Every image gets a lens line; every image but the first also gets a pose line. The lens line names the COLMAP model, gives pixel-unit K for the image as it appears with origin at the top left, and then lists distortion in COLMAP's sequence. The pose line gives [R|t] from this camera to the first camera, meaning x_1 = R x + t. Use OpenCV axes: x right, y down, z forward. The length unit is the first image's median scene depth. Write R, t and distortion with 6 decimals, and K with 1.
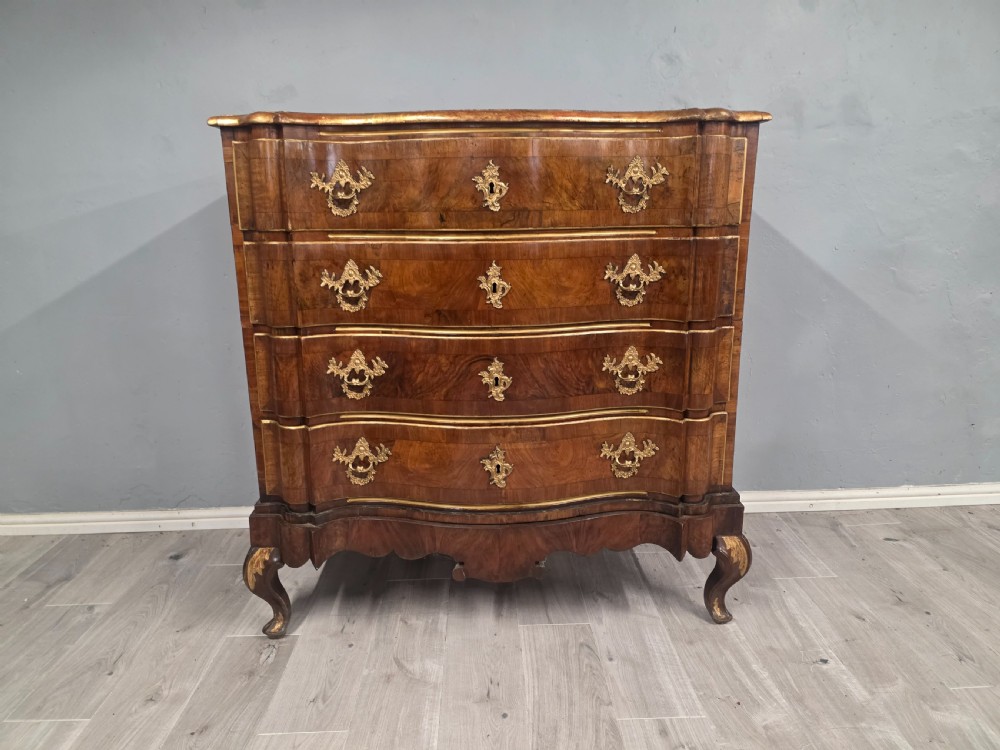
lens RADIAL K [[671.5, 0, 494.5], [0, 671.5, 370.9], [0, 0, 1]] dist [0.070544, -0.073826]
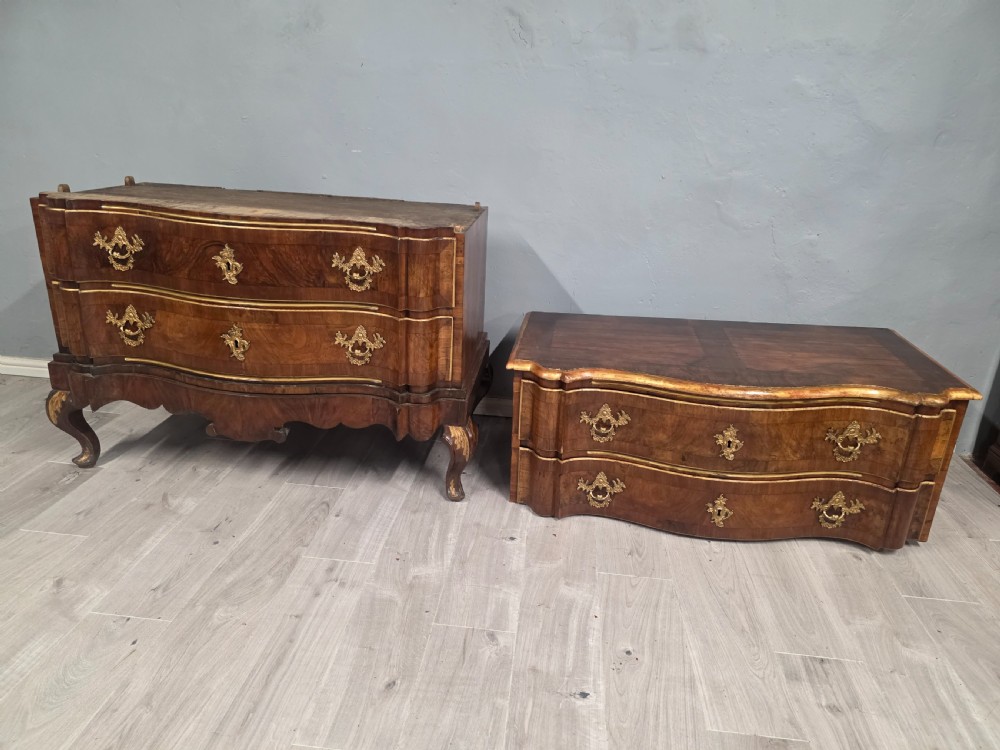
lens RADIAL K [[671.5, 0, 502.0], [0, 671.5, 376.0], [0, 0, 1]] dist [0.070544, -0.073826]
pose [[0.989854, 0.108962, -0.091189, 0.561349], [-0.095775, 0.985757, 0.138243, -0.003622], [0.104954, -0.128107, 0.986191, -0.098823]]
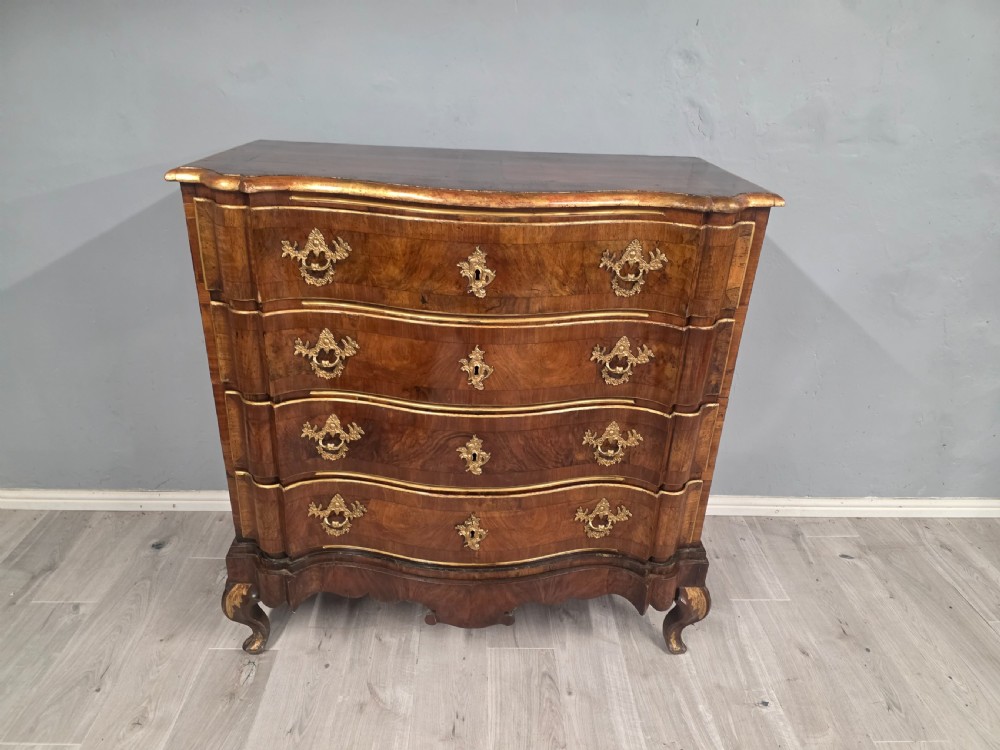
lens RADIAL K [[671.5, 0, 501.0], [0, 671.5, 378.4], [0, 0, 1]] dist [0.070544, -0.073826]
pose [[0.998397, 0.048658, 0.028928, 0.007713], [-0.053523, 0.977808, 0.202550, -0.289001], [-0.018431, -0.203774, 0.978845, 0.053037]]
